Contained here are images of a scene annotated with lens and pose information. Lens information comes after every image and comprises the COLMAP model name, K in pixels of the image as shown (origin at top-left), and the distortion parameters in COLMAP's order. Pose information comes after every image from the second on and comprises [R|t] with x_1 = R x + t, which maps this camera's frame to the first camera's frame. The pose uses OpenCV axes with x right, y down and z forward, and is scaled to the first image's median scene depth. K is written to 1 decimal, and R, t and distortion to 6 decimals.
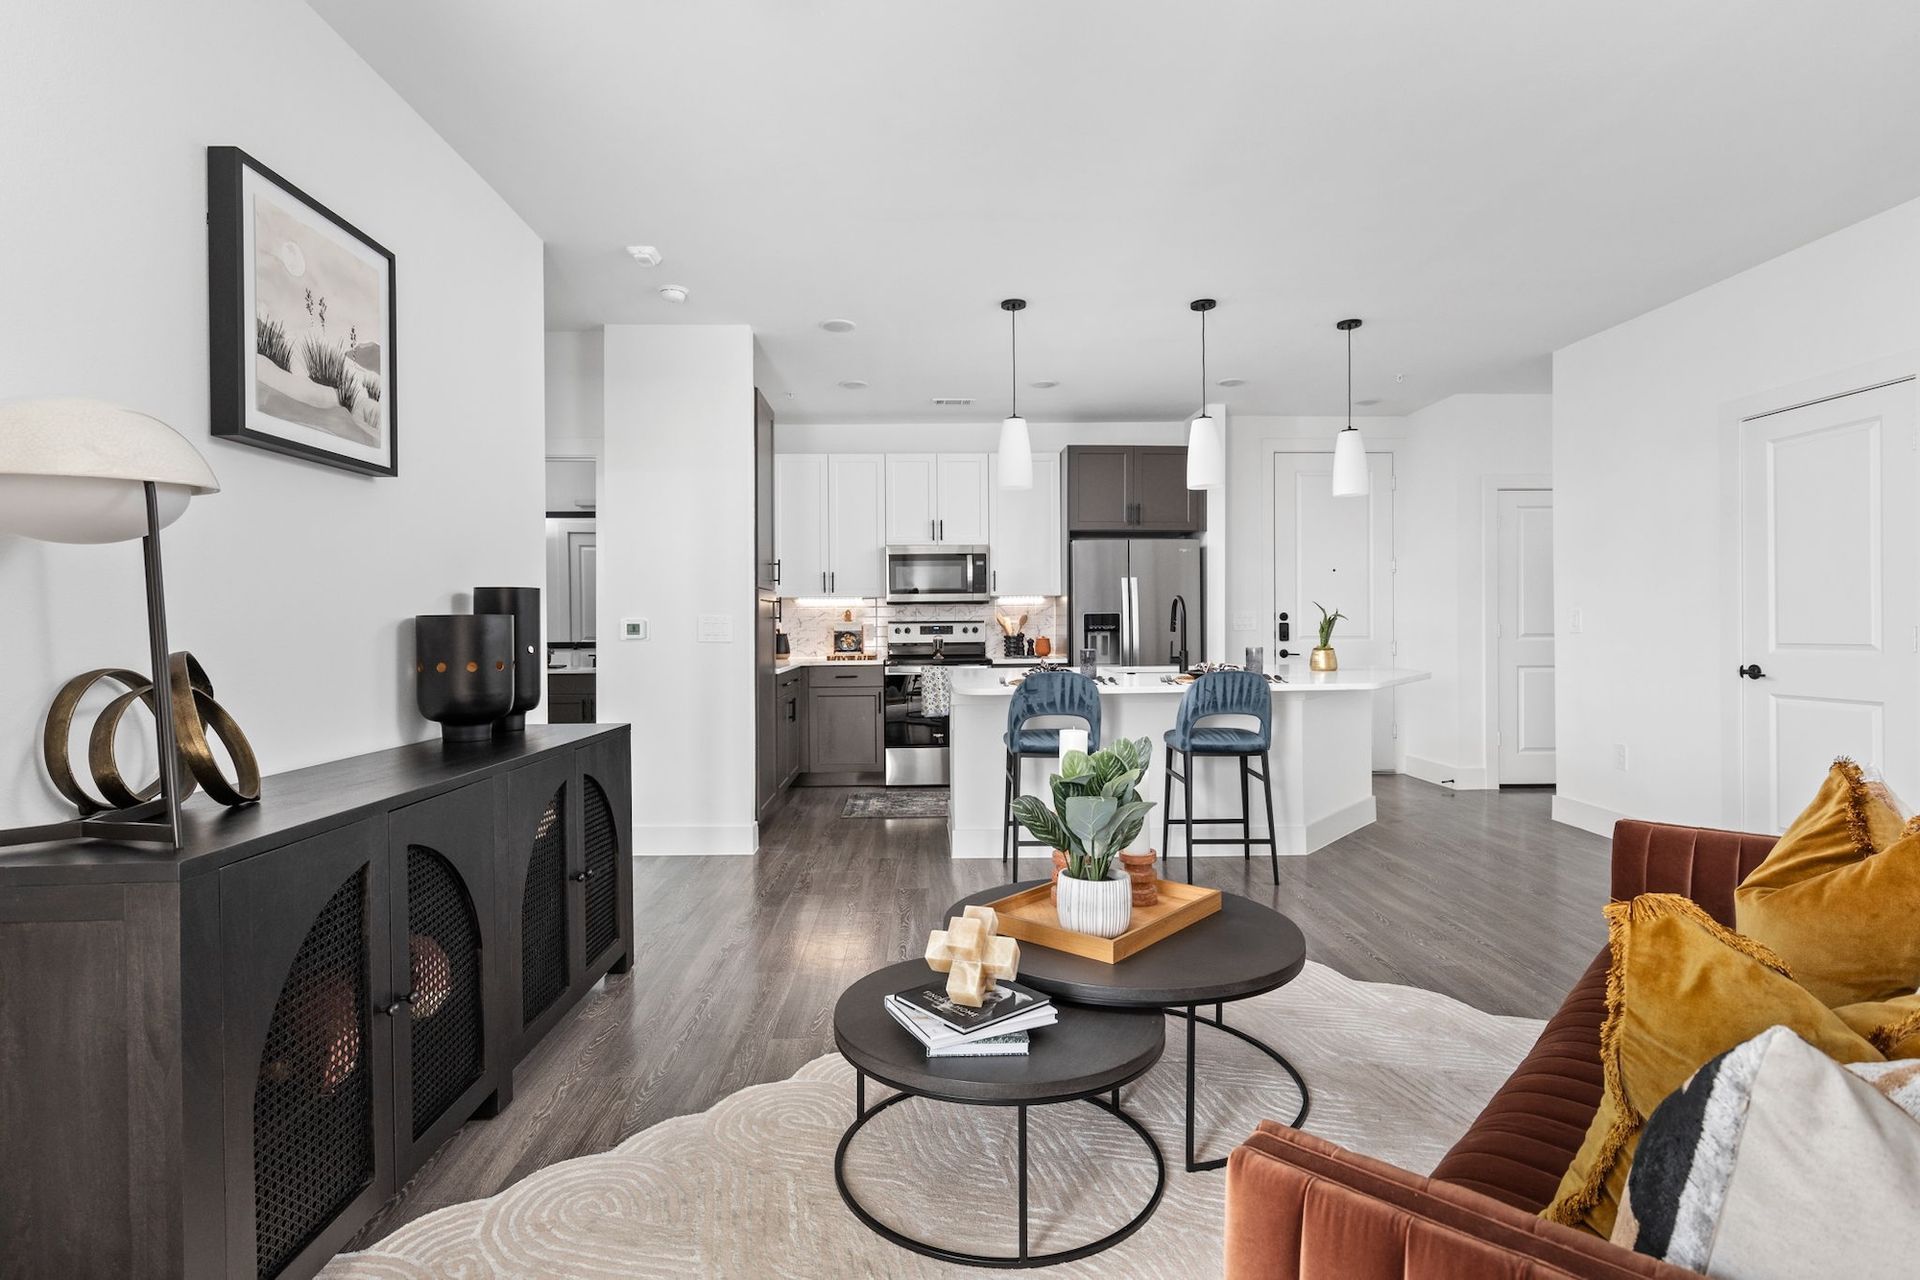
lens RADIAL K [[823.6, 0, 963.2], [0, 823.6, 637.0], [0, 0, 1]] dist [0.001400, 0.000020]
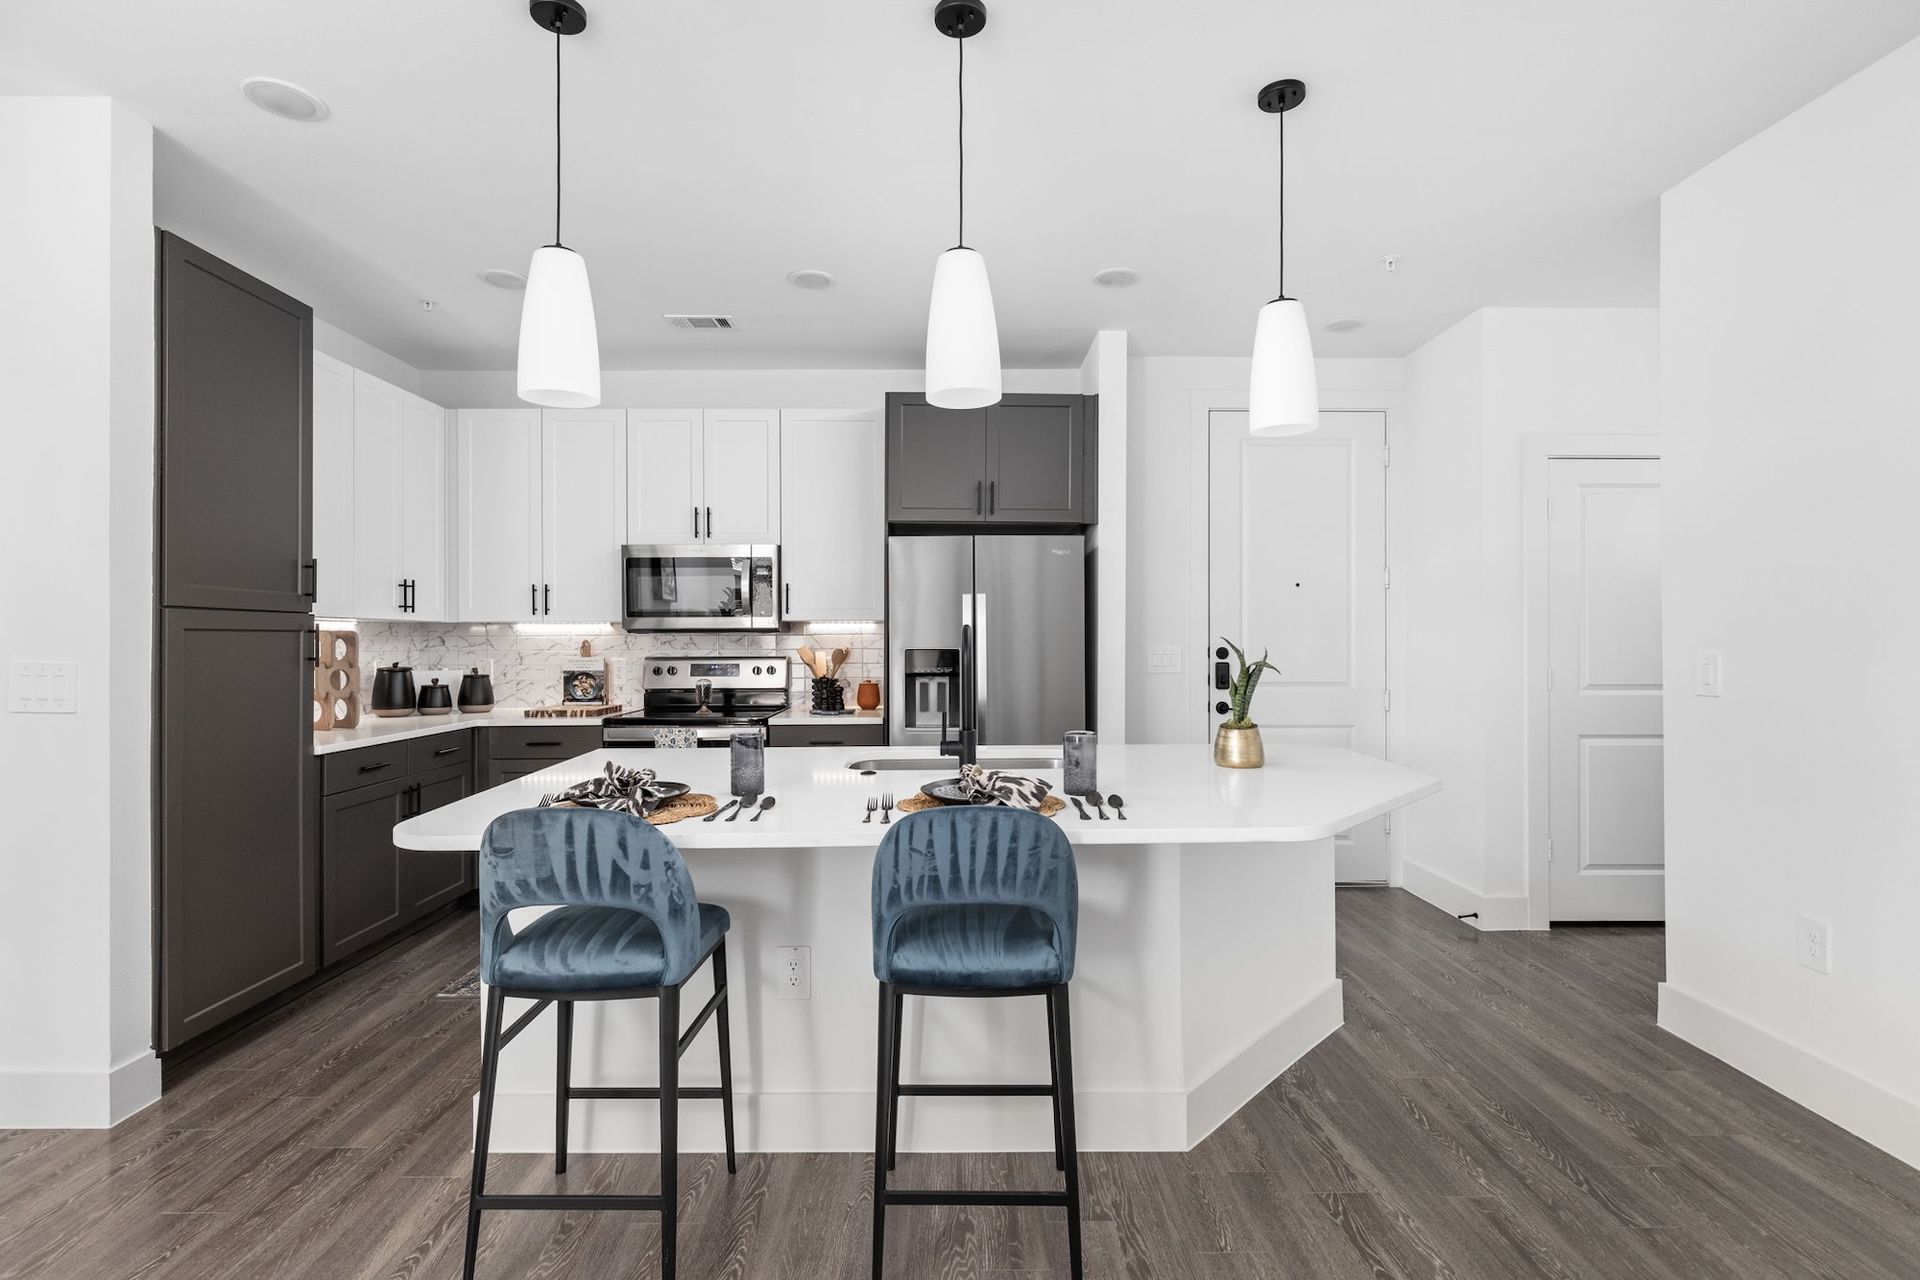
lens RADIAL K [[823.6, 0, 960.8], [0, 823.6, 654.6], [0, 0, 1]] dist [0.001400, 0.000020]
pose [[0.999904, 0.004844, -0.013015, 0.196681], [-0.004880, 0.999984, -0.002747, -0.022060], [0.013001, 0.002810, 0.999912, 0.345909]]
